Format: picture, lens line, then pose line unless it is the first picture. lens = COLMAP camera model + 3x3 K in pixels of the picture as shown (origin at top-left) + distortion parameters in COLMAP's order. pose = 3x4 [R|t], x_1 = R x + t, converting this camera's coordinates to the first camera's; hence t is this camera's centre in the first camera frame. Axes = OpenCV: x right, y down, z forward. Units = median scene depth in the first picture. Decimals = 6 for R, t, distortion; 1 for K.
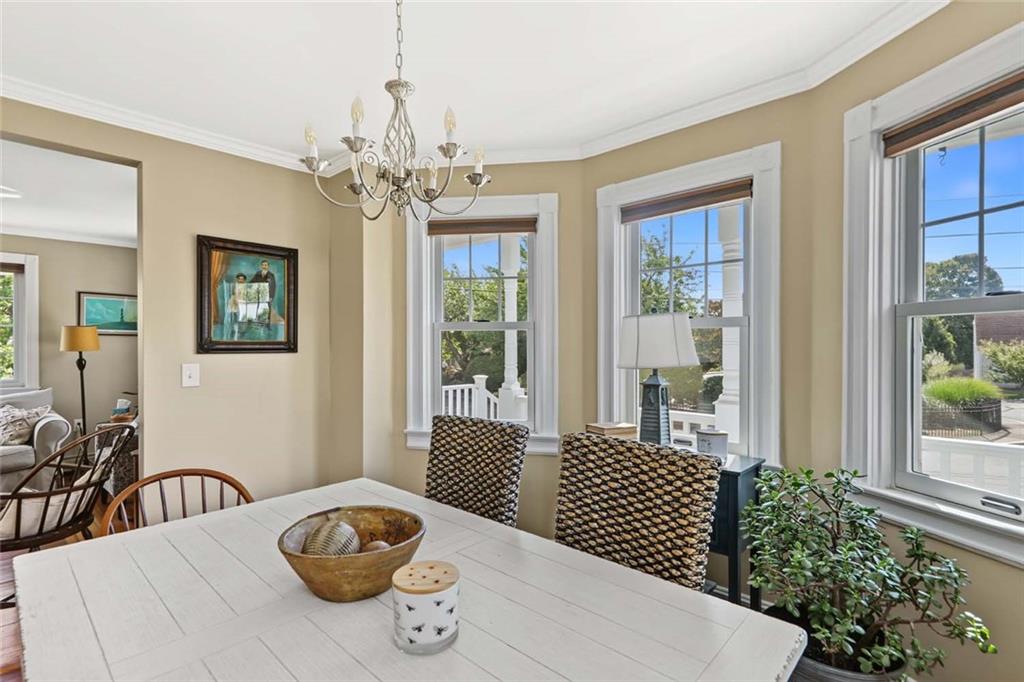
lens RADIAL K [[490.2, 0, 512.8], [0, 490.2, 345.9], [0, 0, 1]] dist [0.005158, -0.003674]
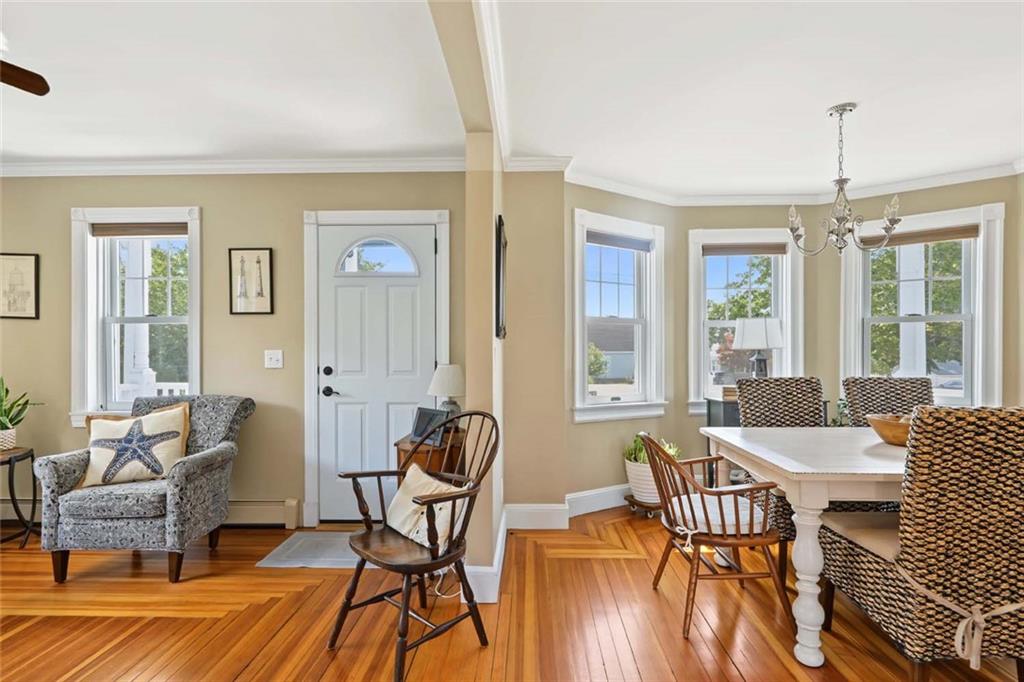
lens RADIAL K [[490.2, 0, 508.4], [0, 490.2, 355.6], [0, 0, 1]] dist [0.005158, -0.003674]
pose [[0.759015, -0.004424, 0.651058, -1.144591], [0.000679, 0.999982, 0.006003, 0.043711], [-0.651073, -0.004115, 0.759004, 0.230545]]
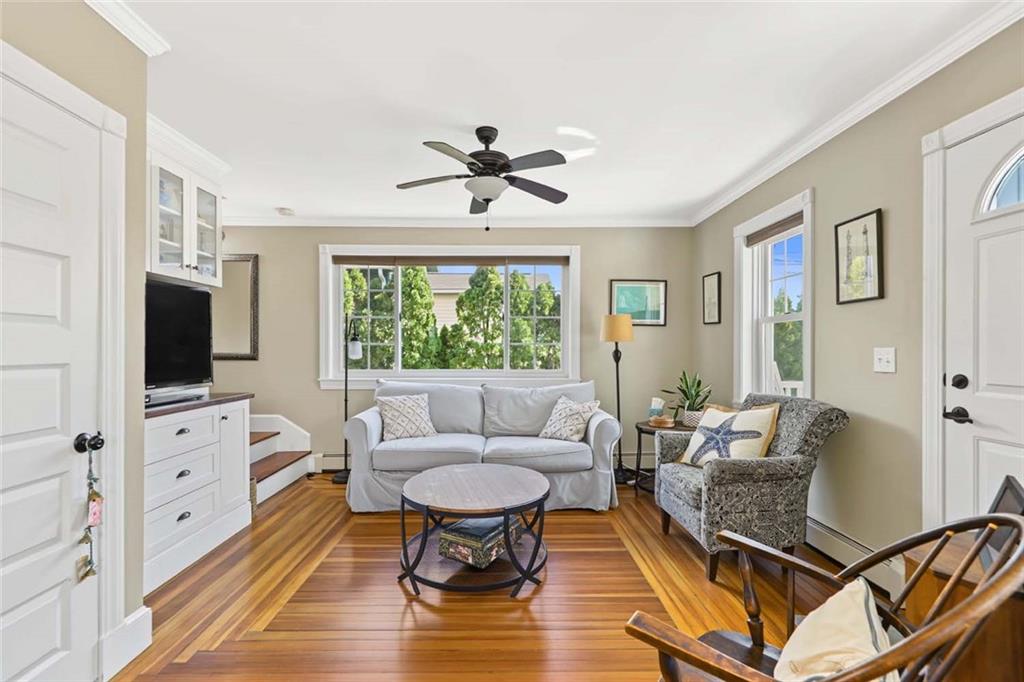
lens RADIAL K [[446.0, 0, 509.7], [0, 446.0, 350.0], [0, 0, 1]] dist [0.003968, -0.000106]
pose [[0.688857, 0.003352, -0.724890, -0.697128], [-0.002600, 0.999994, 0.002154, 0.041379], [0.724893, 0.000401, 0.688862, 0.474400]]
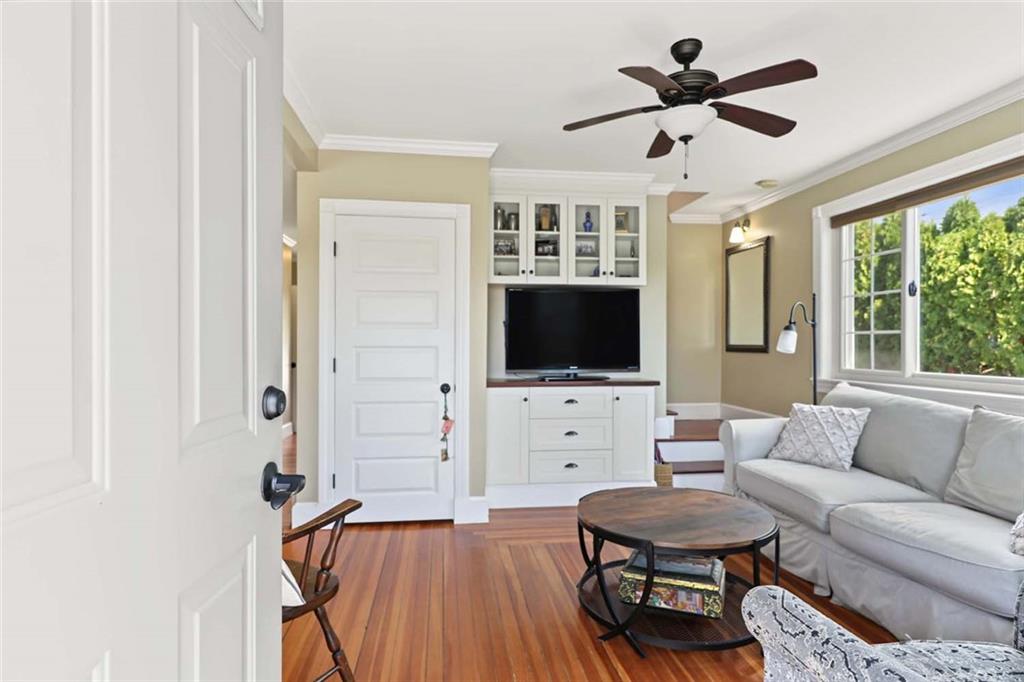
lens RADIAL K [[562.6, 0, 511.7], [0, 562.6, 341.1], [0, 0, 1]] dist [-0.006121, 0.008048]
pose [[-0.651310, -0.005440, -0.758792, -0.571394], [-0.001473, 0.999981, -0.005904, 0.055645], [0.758810, -0.002728, -0.651306, 1.400022]]
